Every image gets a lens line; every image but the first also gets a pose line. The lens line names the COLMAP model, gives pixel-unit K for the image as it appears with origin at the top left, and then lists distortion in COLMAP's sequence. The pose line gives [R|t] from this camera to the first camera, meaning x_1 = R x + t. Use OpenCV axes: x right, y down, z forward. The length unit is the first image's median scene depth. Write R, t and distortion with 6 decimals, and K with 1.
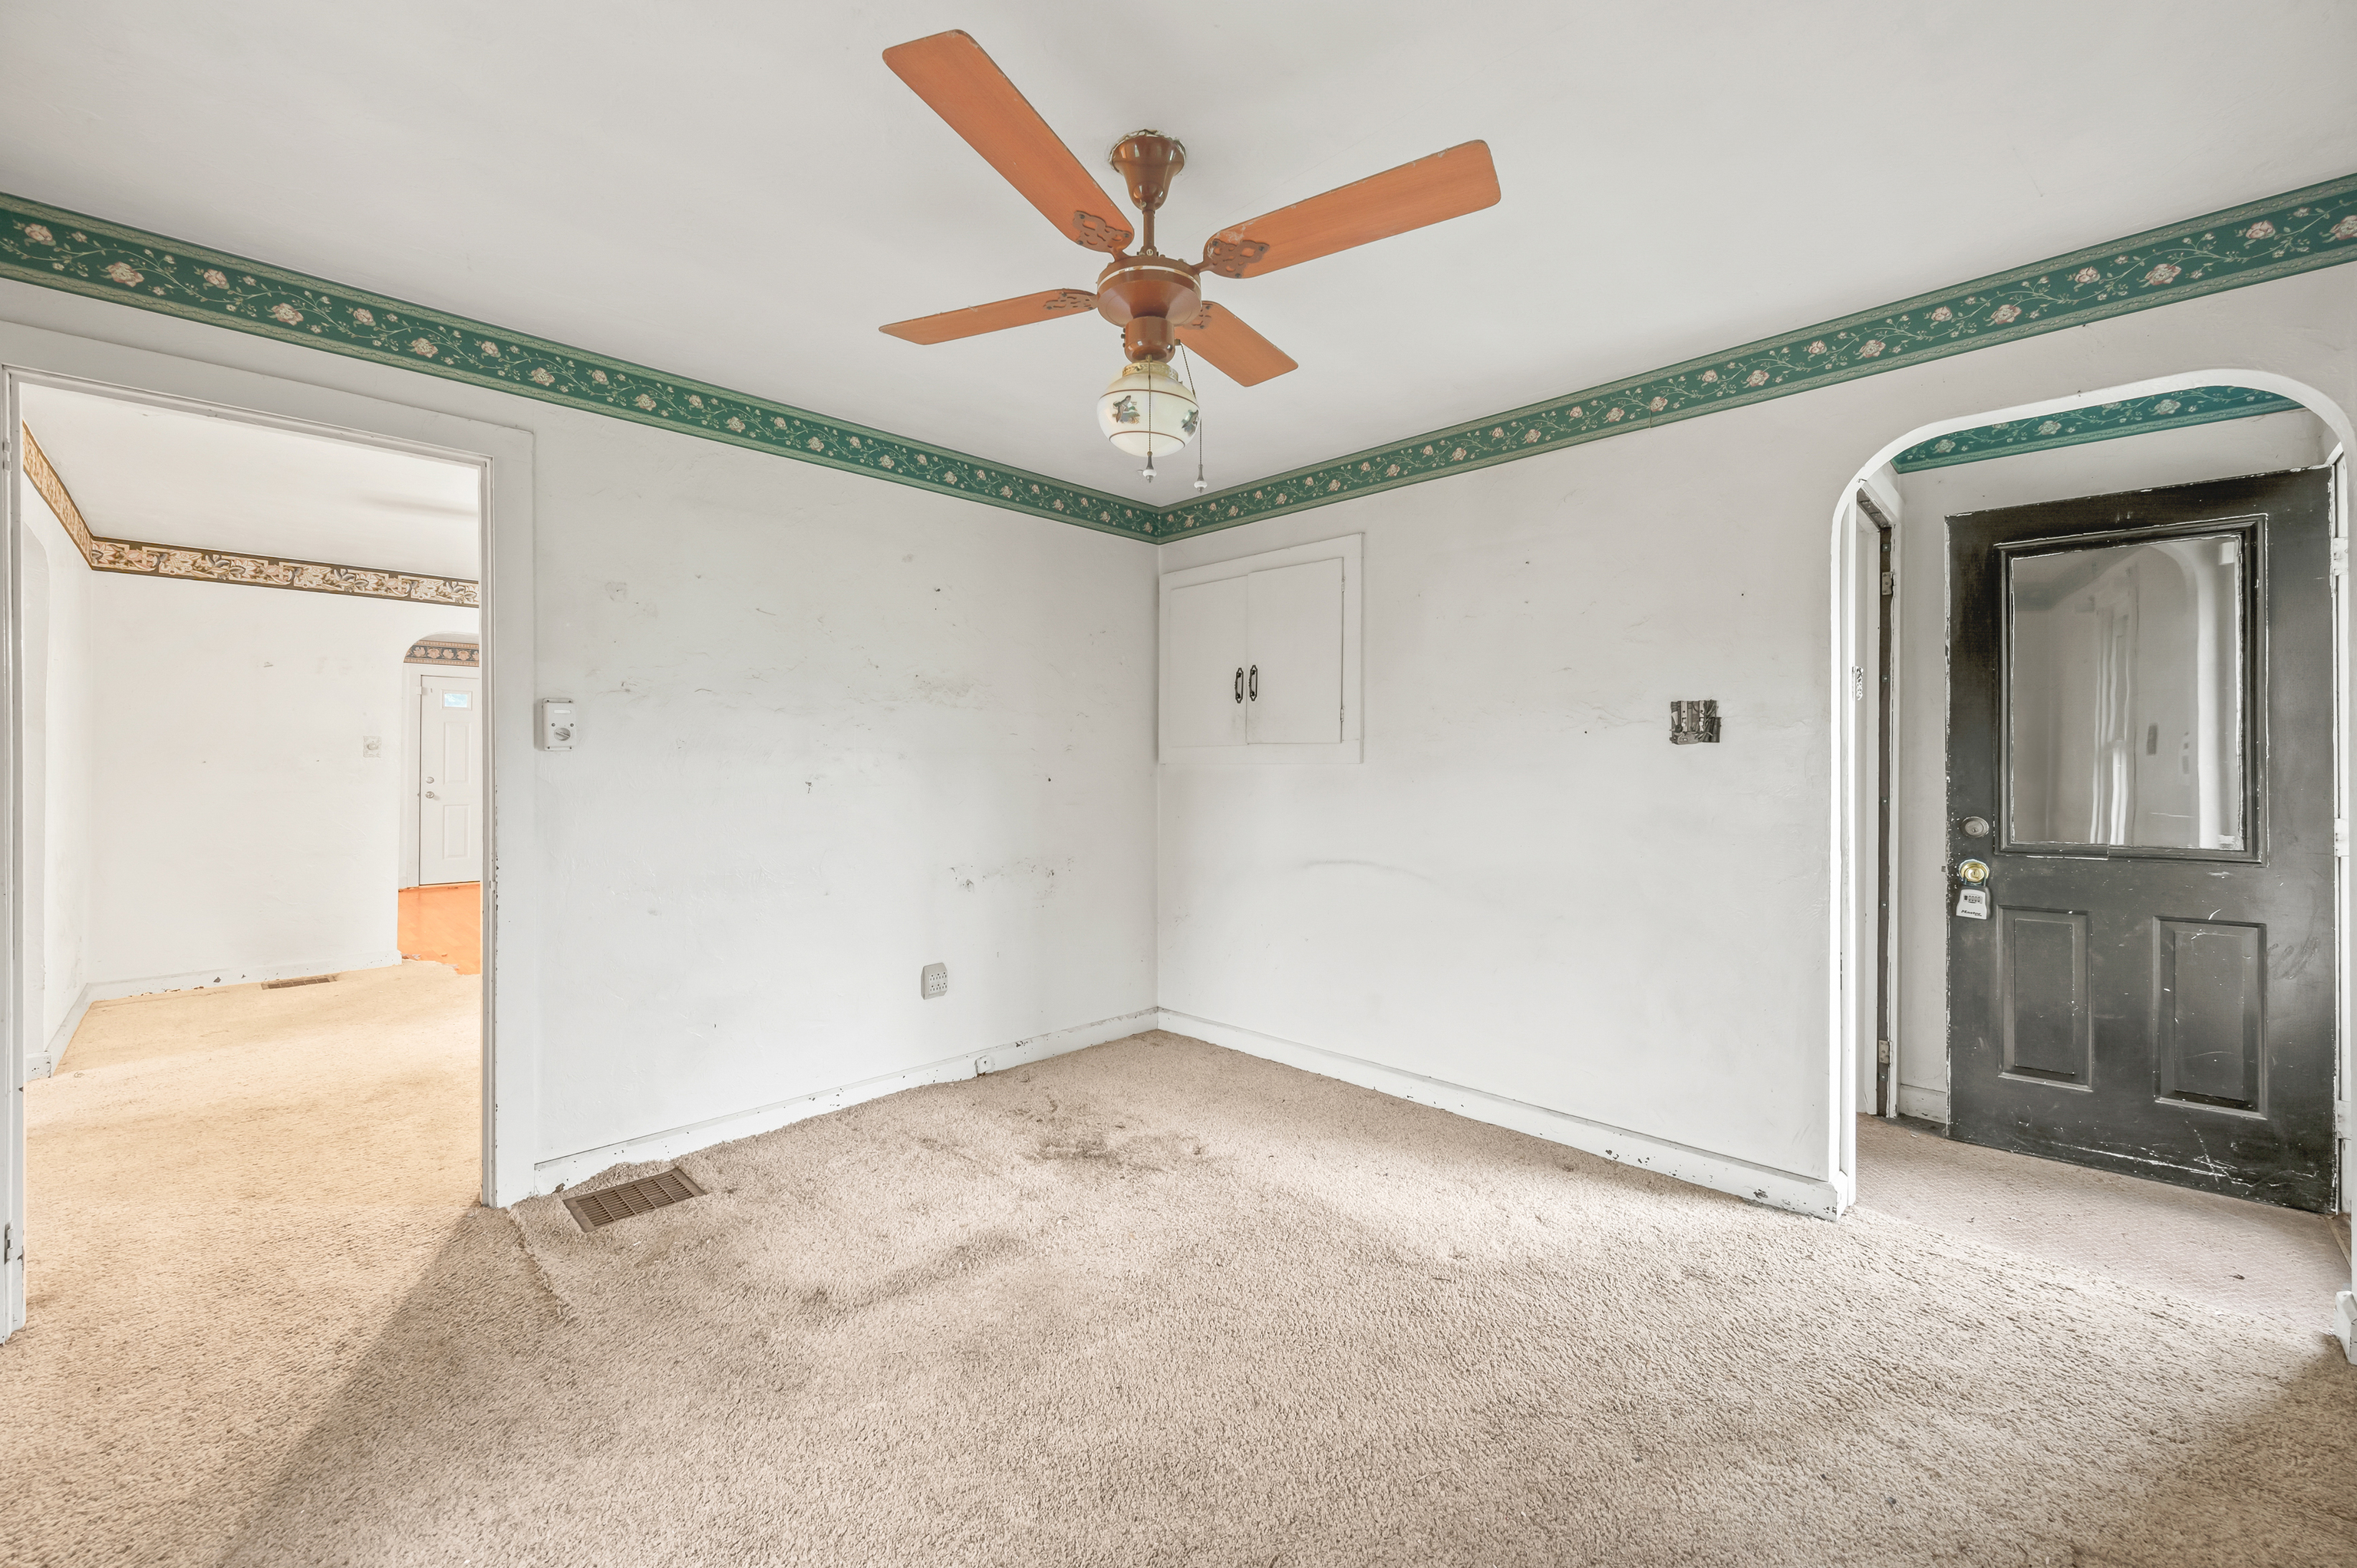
lens RADIAL K [[958.6, 0, 1173.3], [0, 958.6, 751.2], [0, 0, 1]] dist [0.002759, 0.000191]
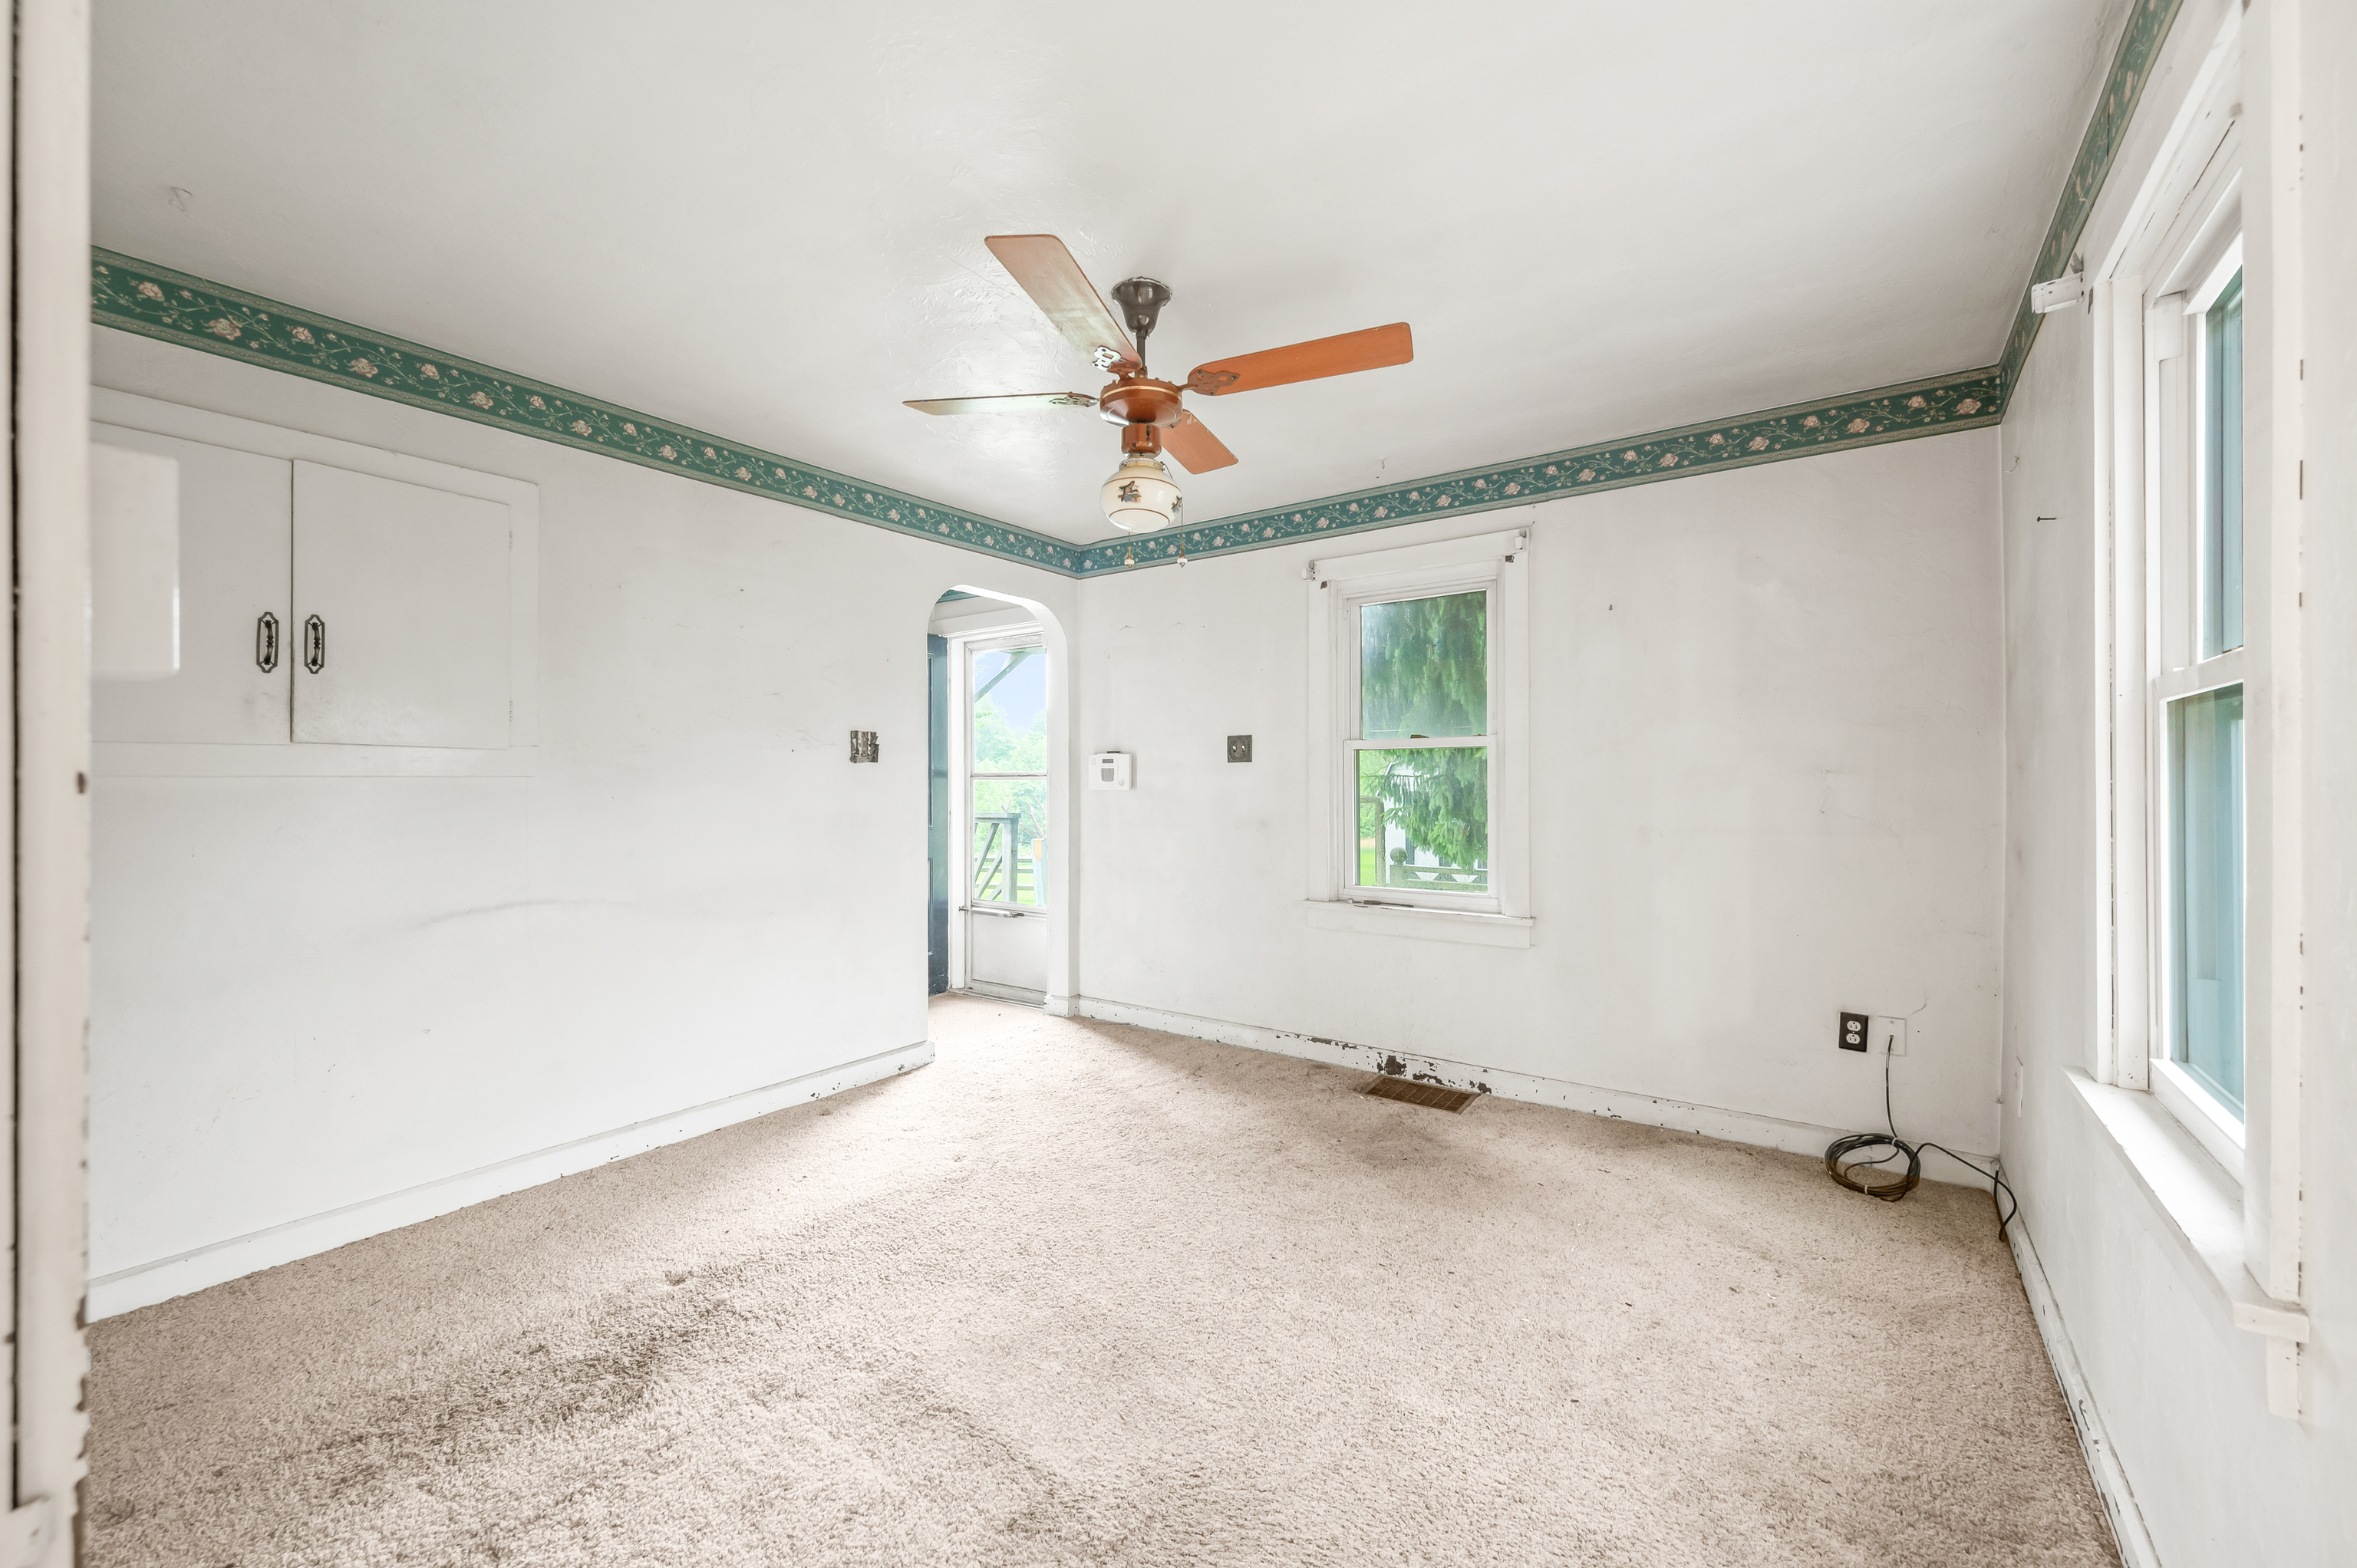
lens RADIAL K [[926.4, 0, 1169.2], [0, 926.4, 779.2], [0, 0, 1]] dist [-0.001739, 0.000334]
pose [[-0.167819, 0.006412, 0.985797, -0.818024], [-0.005622, 0.999956, -0.007461, 0.022707], [-0.985802, -0.006794, -0.167775, 0.784095]]
